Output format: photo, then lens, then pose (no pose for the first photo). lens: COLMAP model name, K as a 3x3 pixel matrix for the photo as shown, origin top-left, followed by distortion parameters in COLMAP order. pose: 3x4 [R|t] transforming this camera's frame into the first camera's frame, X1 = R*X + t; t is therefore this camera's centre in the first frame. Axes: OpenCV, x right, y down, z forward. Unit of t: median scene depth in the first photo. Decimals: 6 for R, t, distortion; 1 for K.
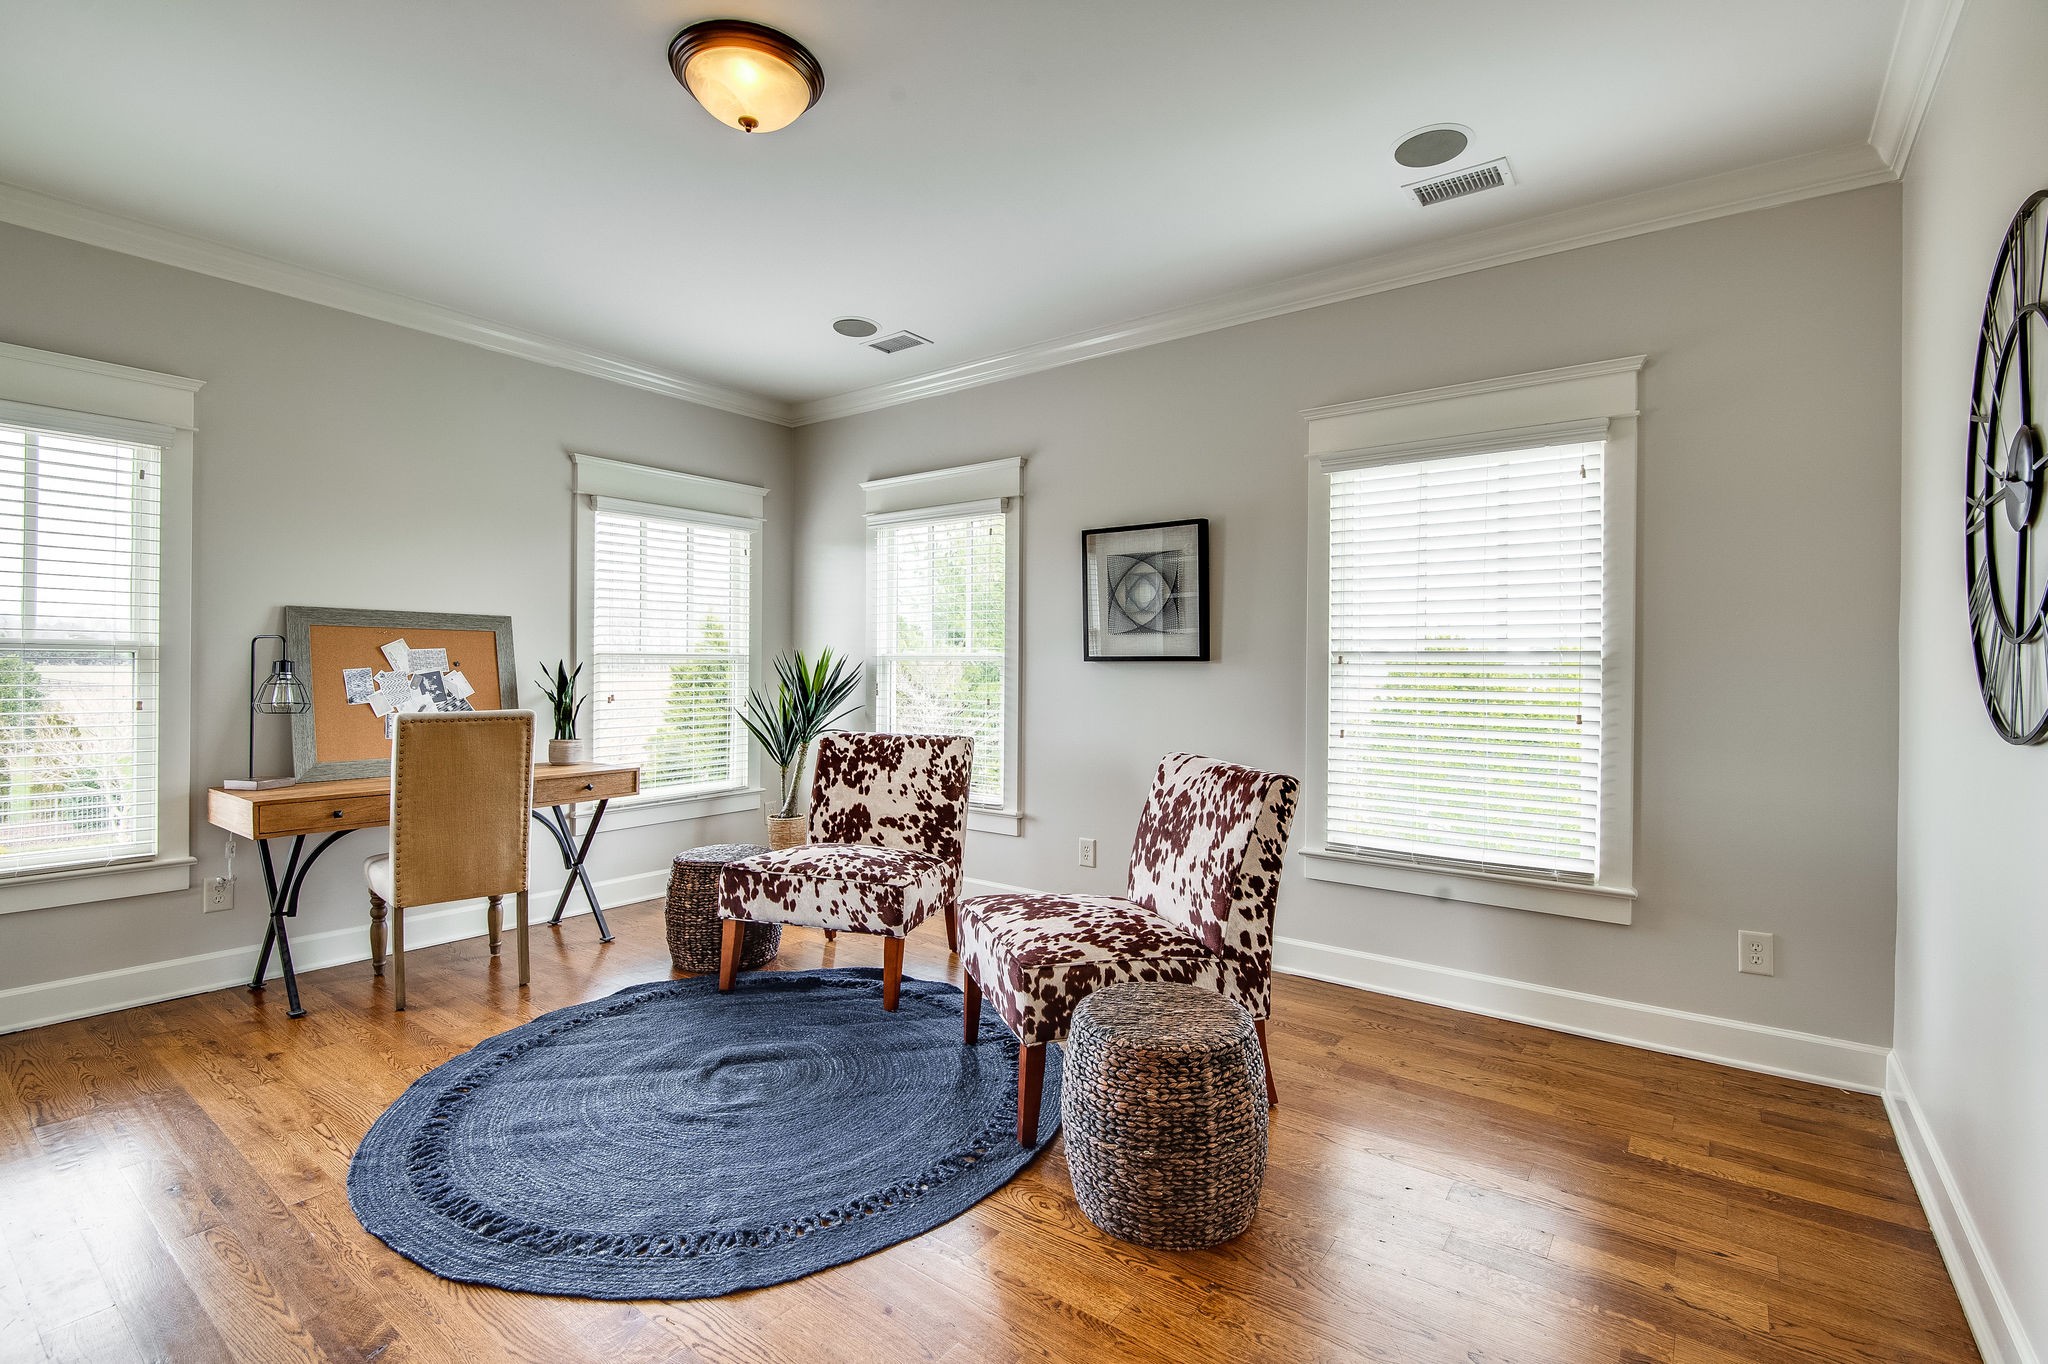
lens RADIAL K [[922.3, 0, 1024.6], [0, 922.3, 672.7], [0, 0, 1]] dist [0.018219, -0.019506]
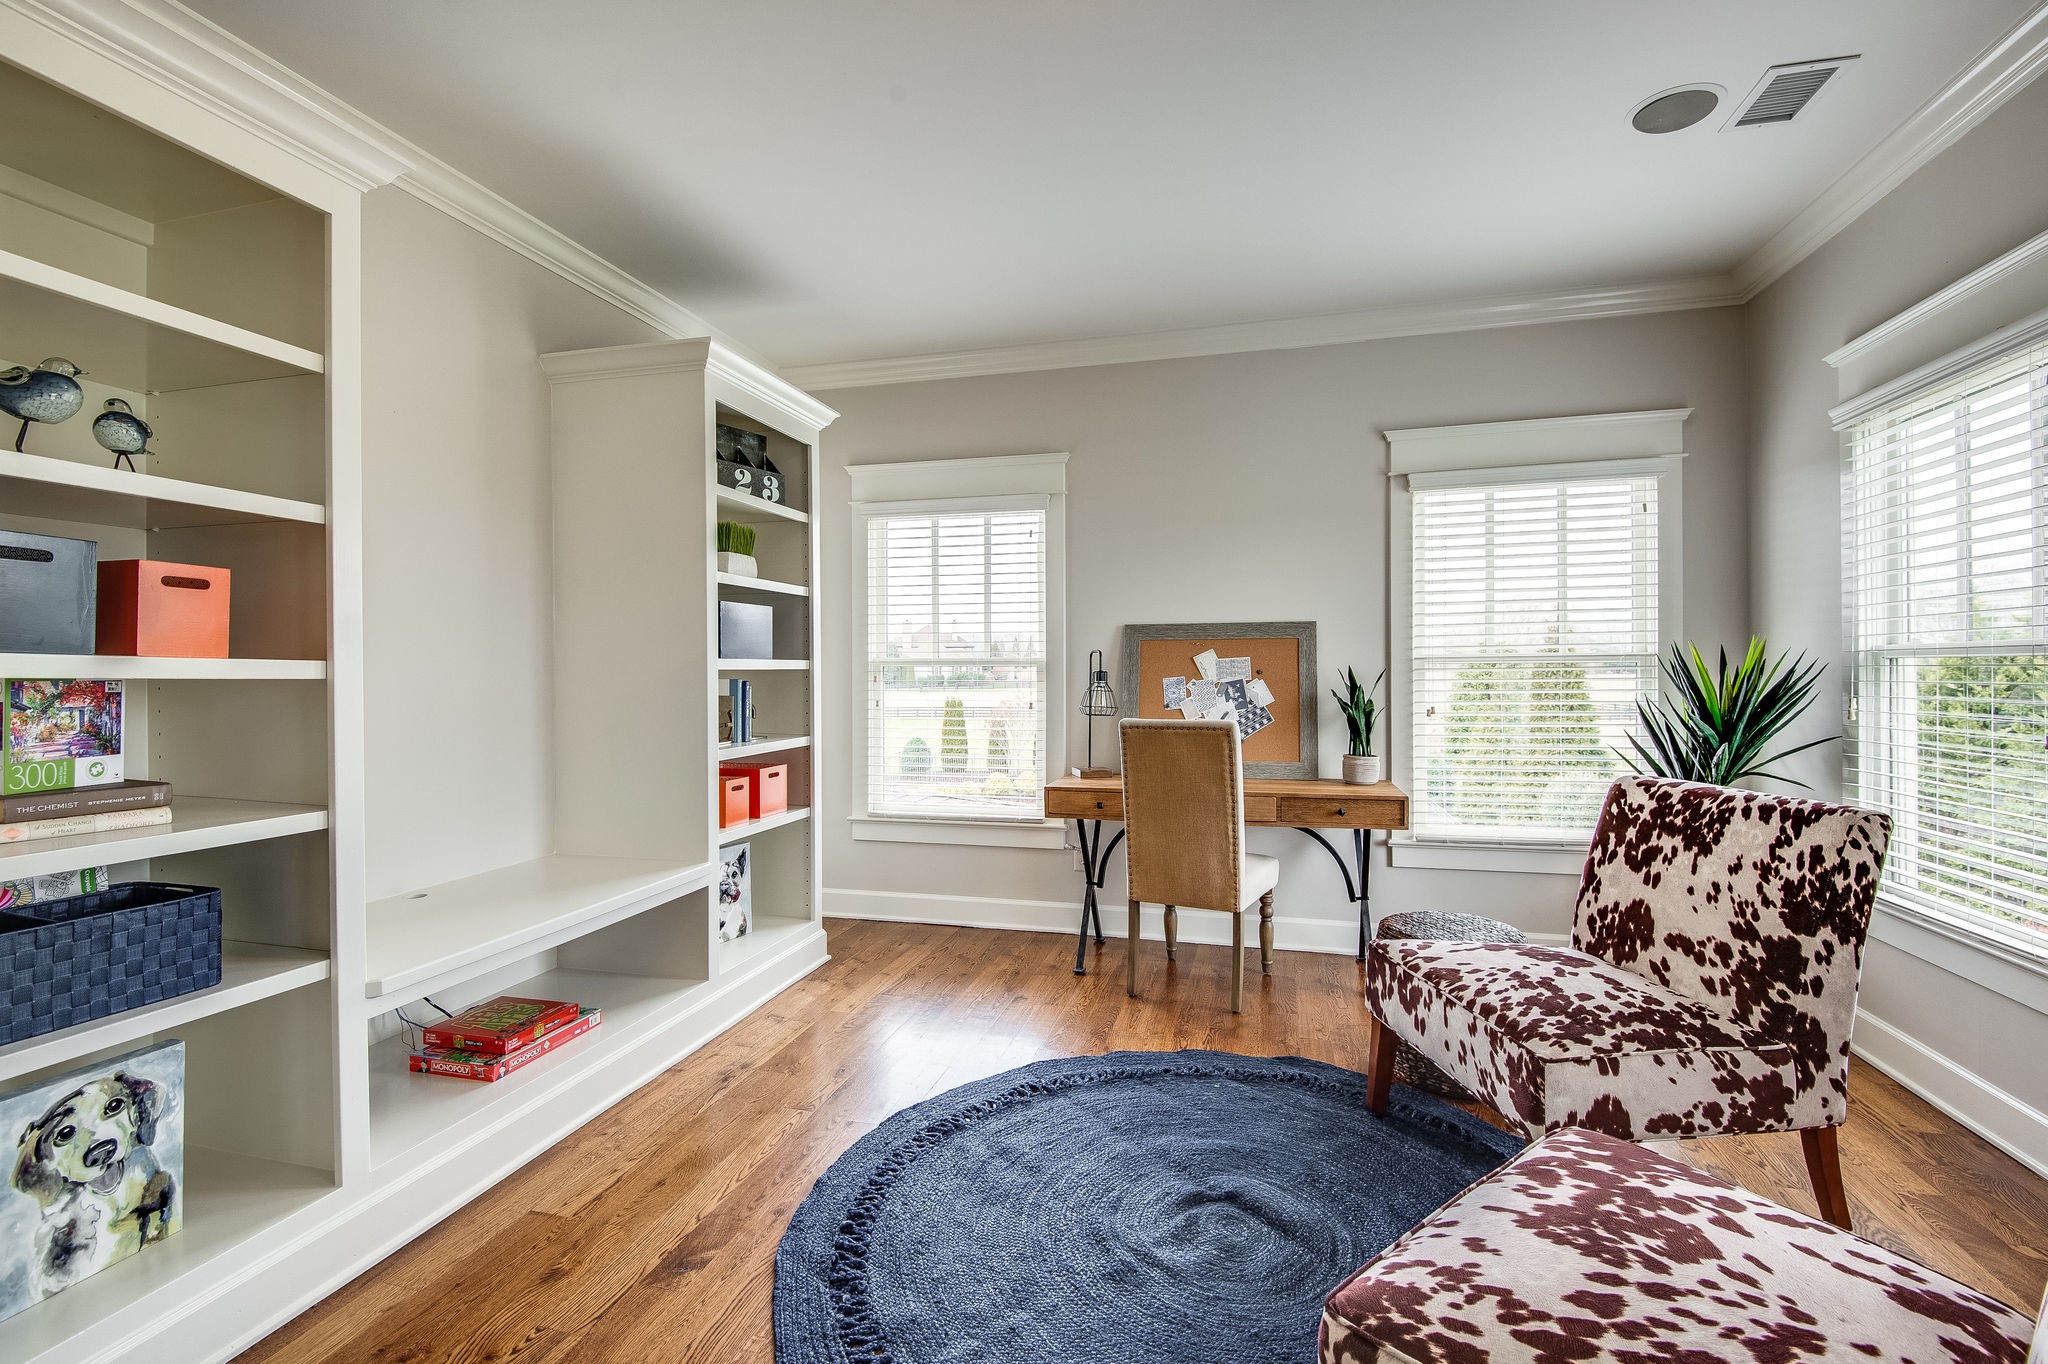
lens RADIAL K [[922.3, 0, 1024.6], [0, 922.3, 672.7], [0, 0, 1]] dist [0.018219, -0.019506]
pose [[0.371247, -0.008151, -0.928498, 0.233943], [0.003279, 0.999967, -0.007467, -0.002331], [0.928528, -0.000272, 0.371262, 0.411450]]
